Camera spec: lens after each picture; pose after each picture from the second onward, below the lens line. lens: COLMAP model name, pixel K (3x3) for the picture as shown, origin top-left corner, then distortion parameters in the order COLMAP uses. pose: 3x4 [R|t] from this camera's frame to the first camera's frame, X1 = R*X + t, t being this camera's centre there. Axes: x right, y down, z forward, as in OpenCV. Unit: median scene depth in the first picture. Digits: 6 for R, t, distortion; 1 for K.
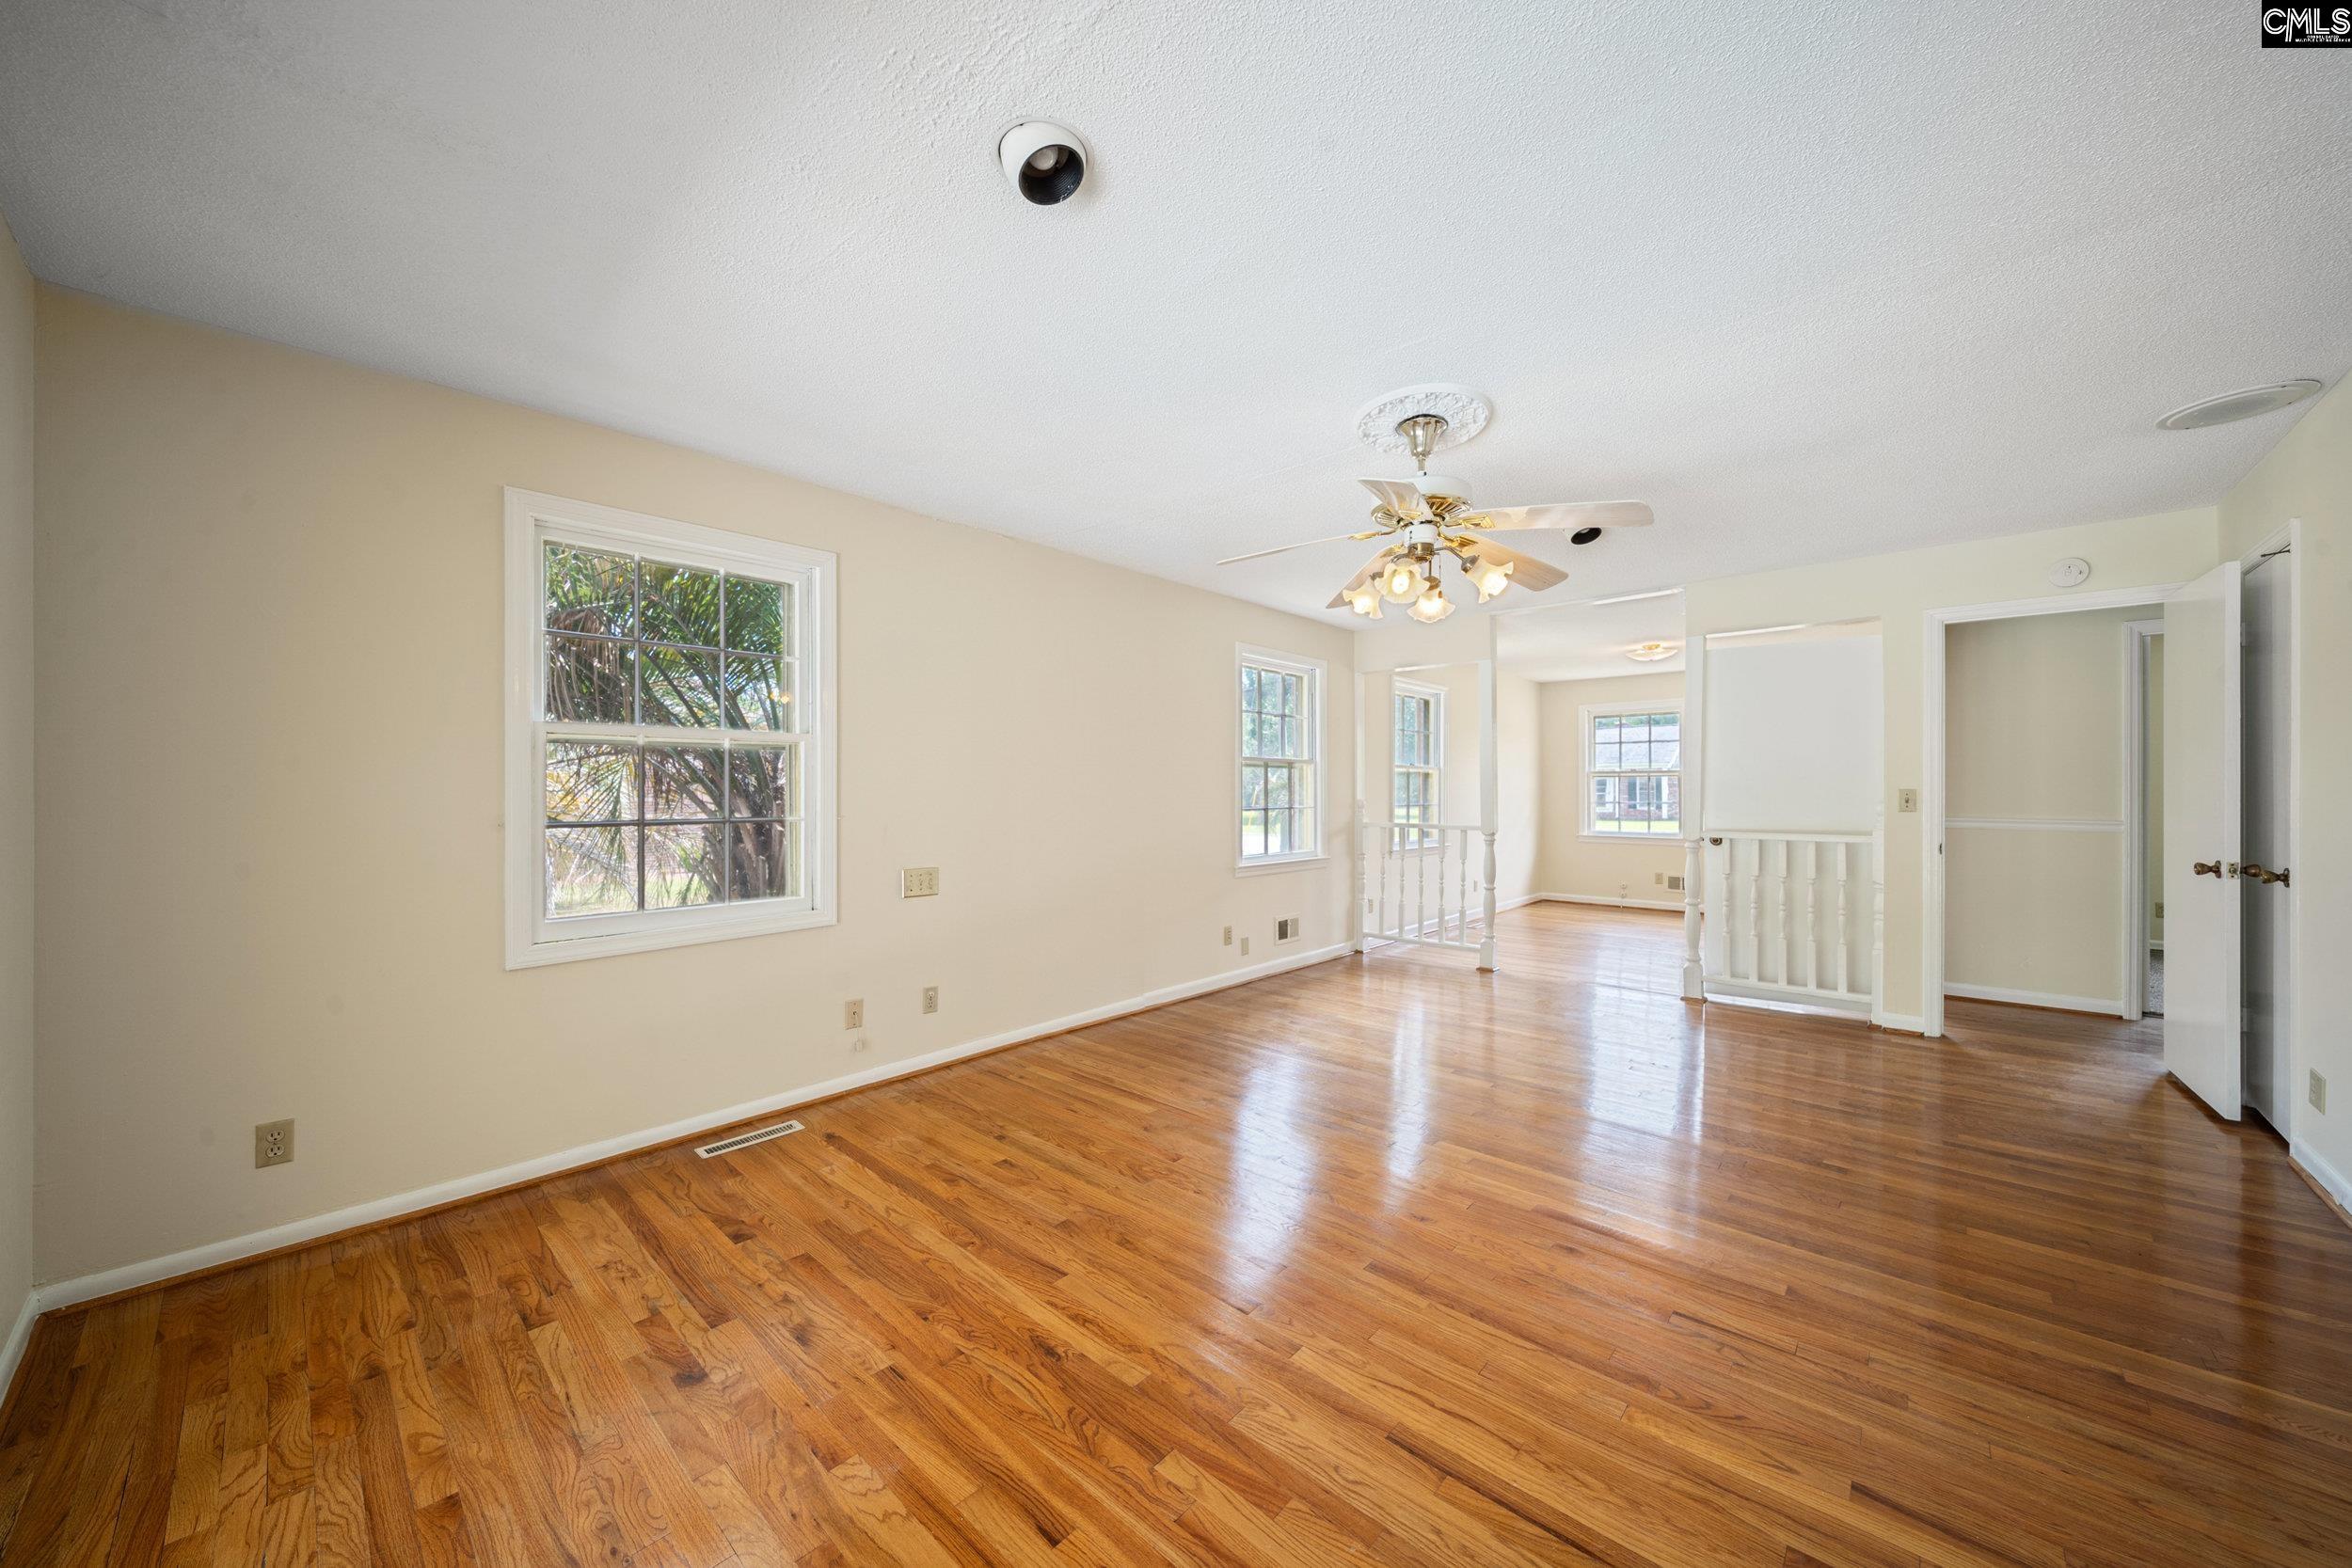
lens RADIAL K [[840.3, 0, 1174.7], [0, 840.3, 794.2], [0, 0, 1]] dist [0.008882, -0.000092]
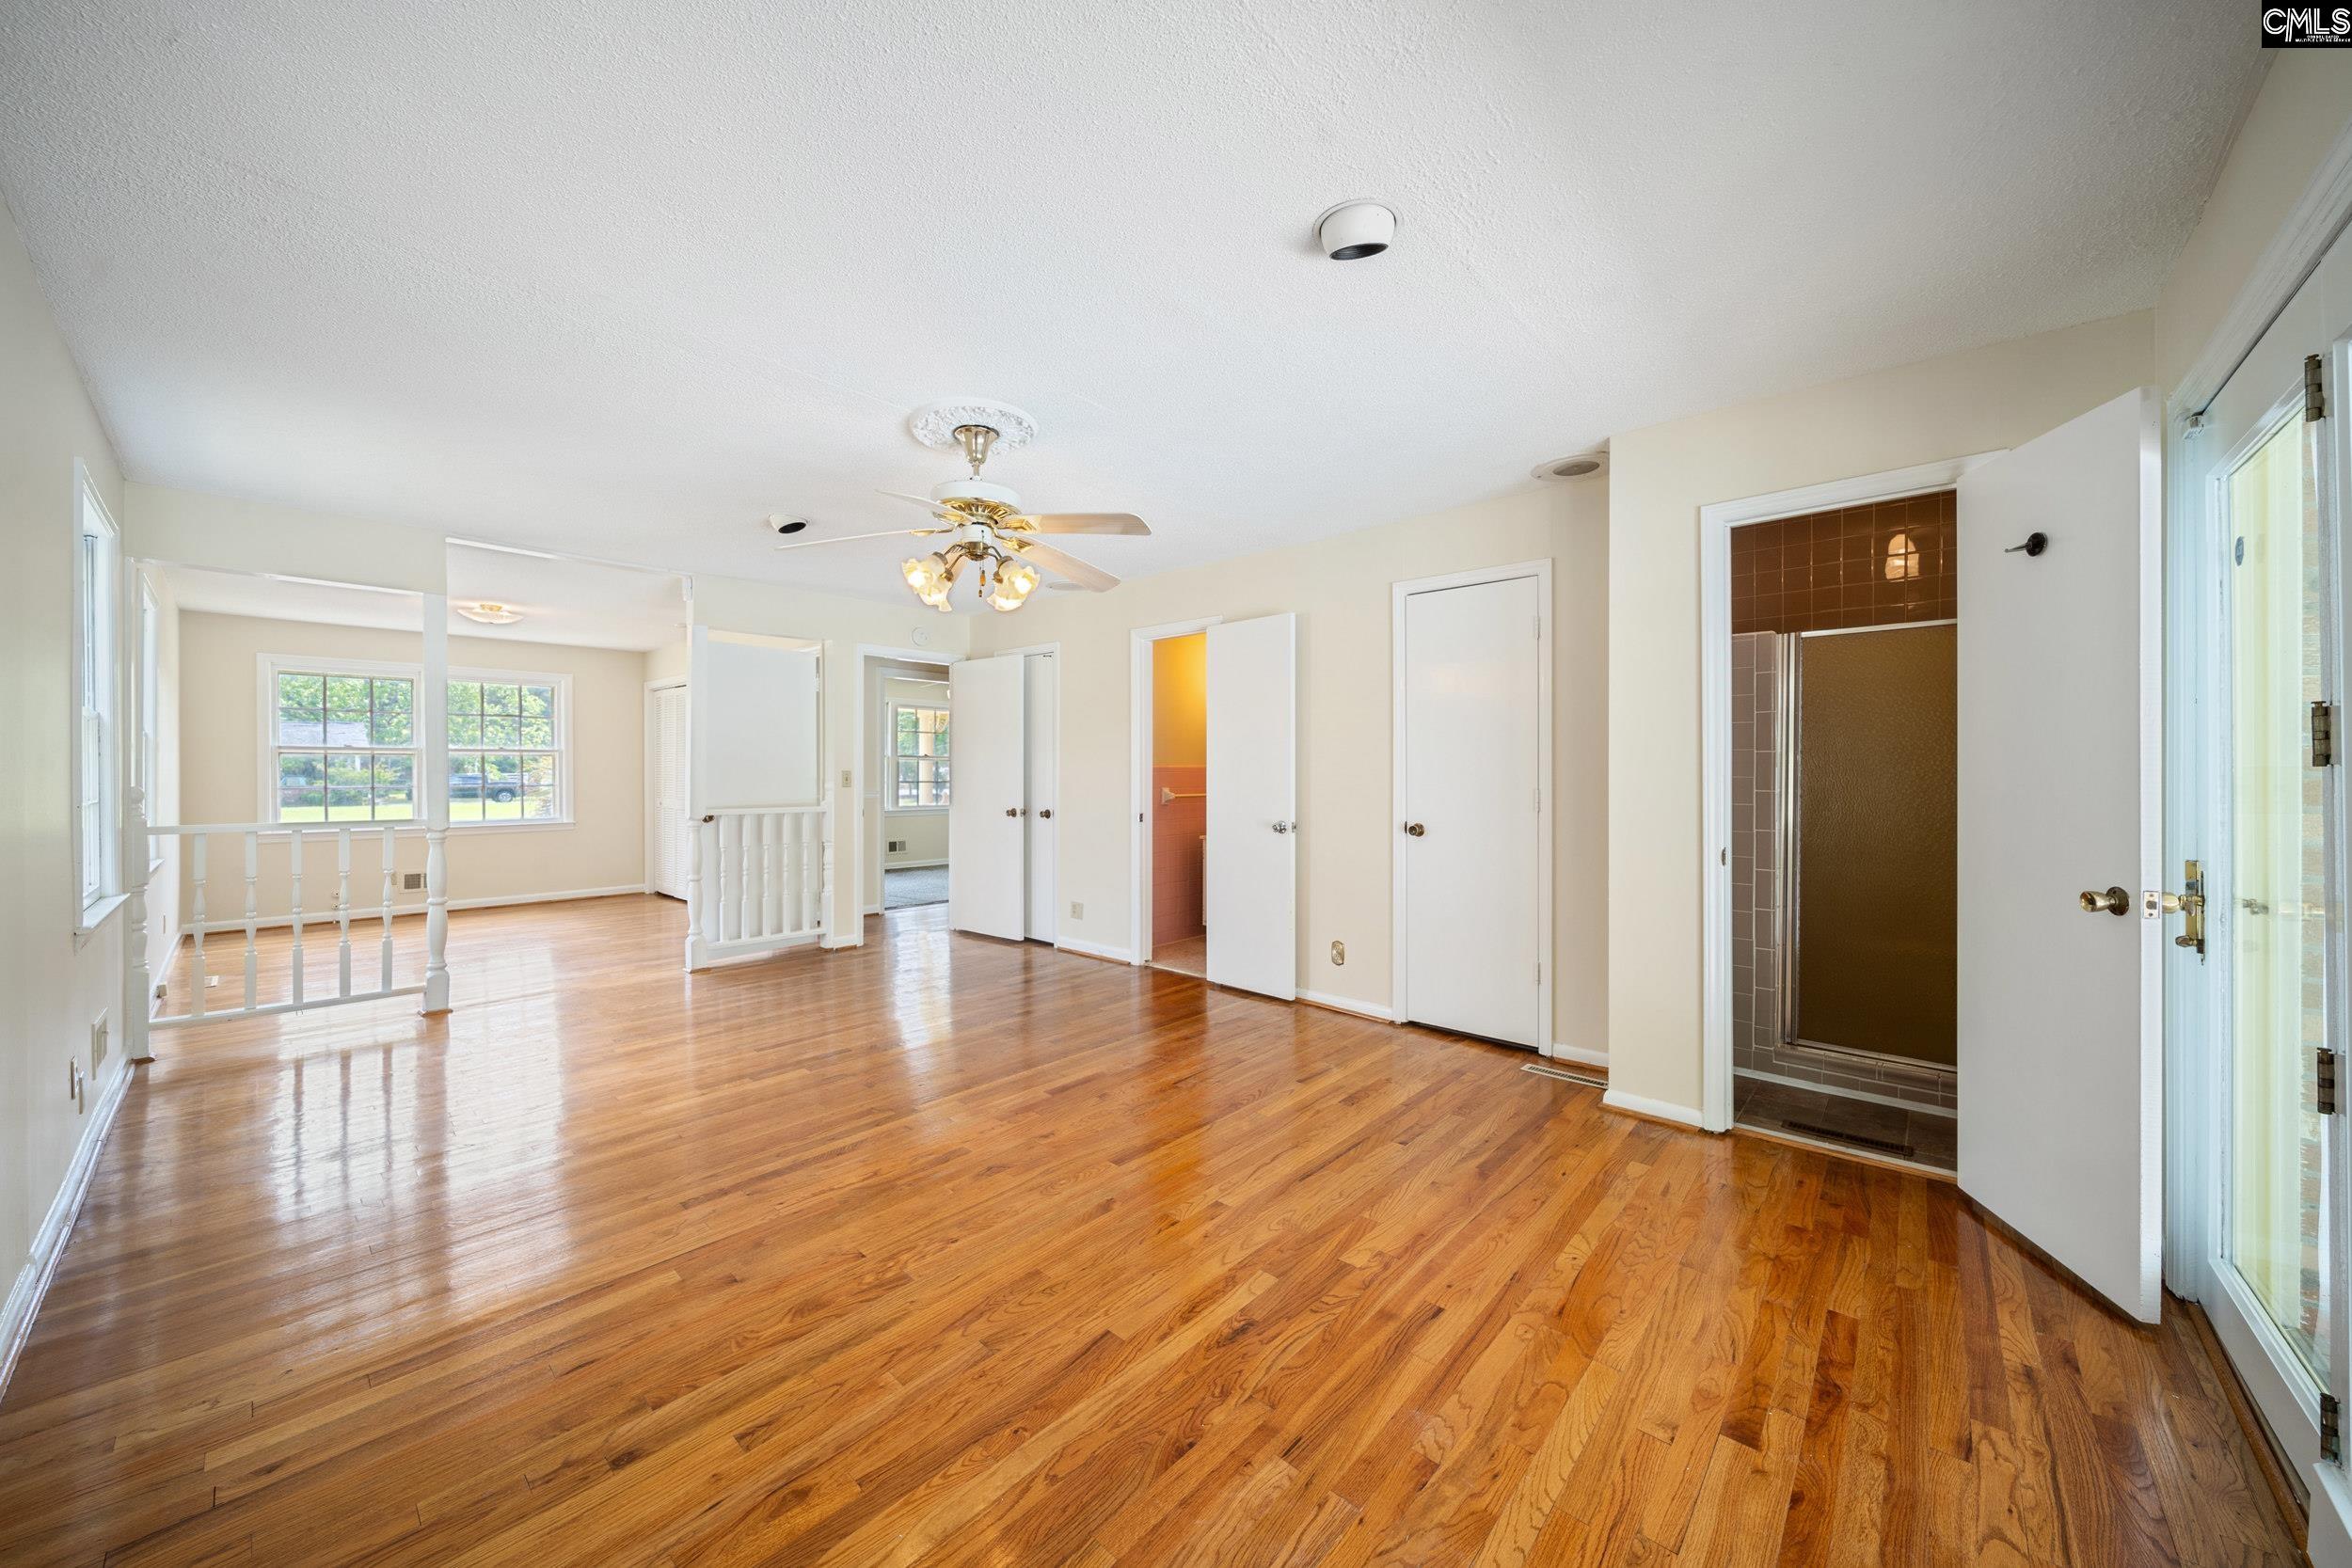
lens RADIAL K [[840.3, 0, 1174.5], [0, 840.3, 774.1], [0, 0, 1]] dist [0.008882, -0.000092]
pose [[-0.009608, 0.000803, 0.999954, -0.808288], [0.003940, 0.999992, -0.000766, 0.004822], [-0.999946, 0.003932, -0.009611, 0.769452]]
